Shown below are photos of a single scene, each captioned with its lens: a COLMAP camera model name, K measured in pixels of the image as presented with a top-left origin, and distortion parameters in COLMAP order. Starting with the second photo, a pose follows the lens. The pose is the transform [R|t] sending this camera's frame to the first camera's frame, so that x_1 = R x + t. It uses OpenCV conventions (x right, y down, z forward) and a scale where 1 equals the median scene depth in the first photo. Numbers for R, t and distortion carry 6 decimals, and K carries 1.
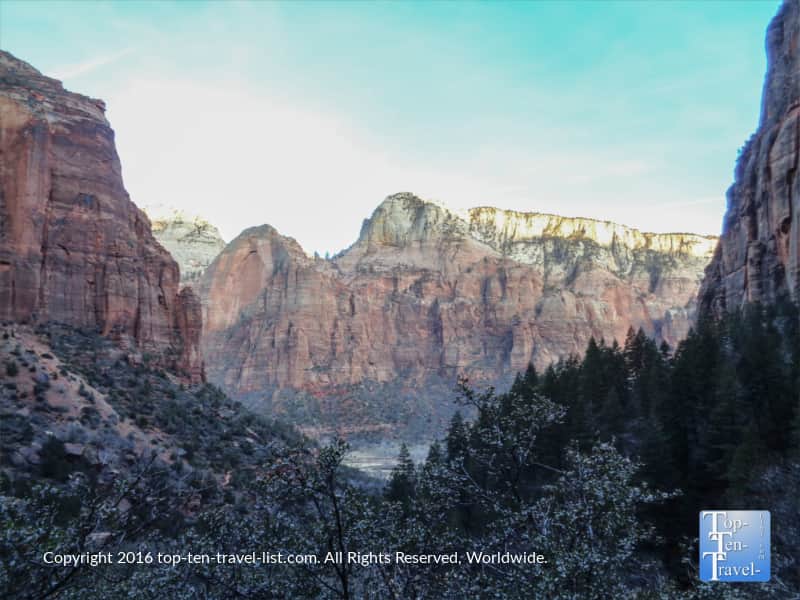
lens RADIAL K [[583.9, 0, 397.4], [0, 583.9, 290.3], [0, 0, 1]] dist [-0.034691, 0.002380]
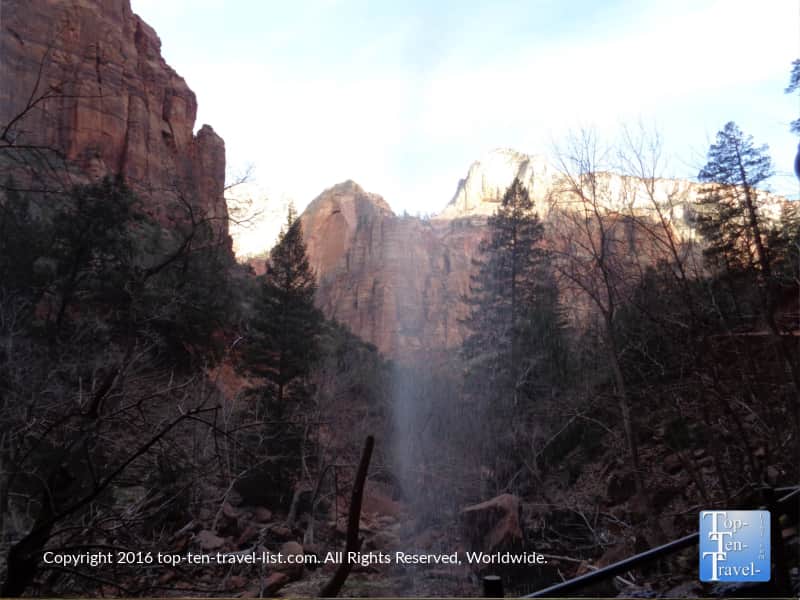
lens RADIAL K [[583.9, 0, 397.4], [0, 583.9, 290.3], [0, 0, 1]] dist [-0.034691, 0.002380]
pose [[0.986373, -0.014327, -0.163899, -0.010506], [0.010062, 0.999590, -0.026817, 0.095039], [0.164216, 0.024803, 0.986112, 0.157837]]
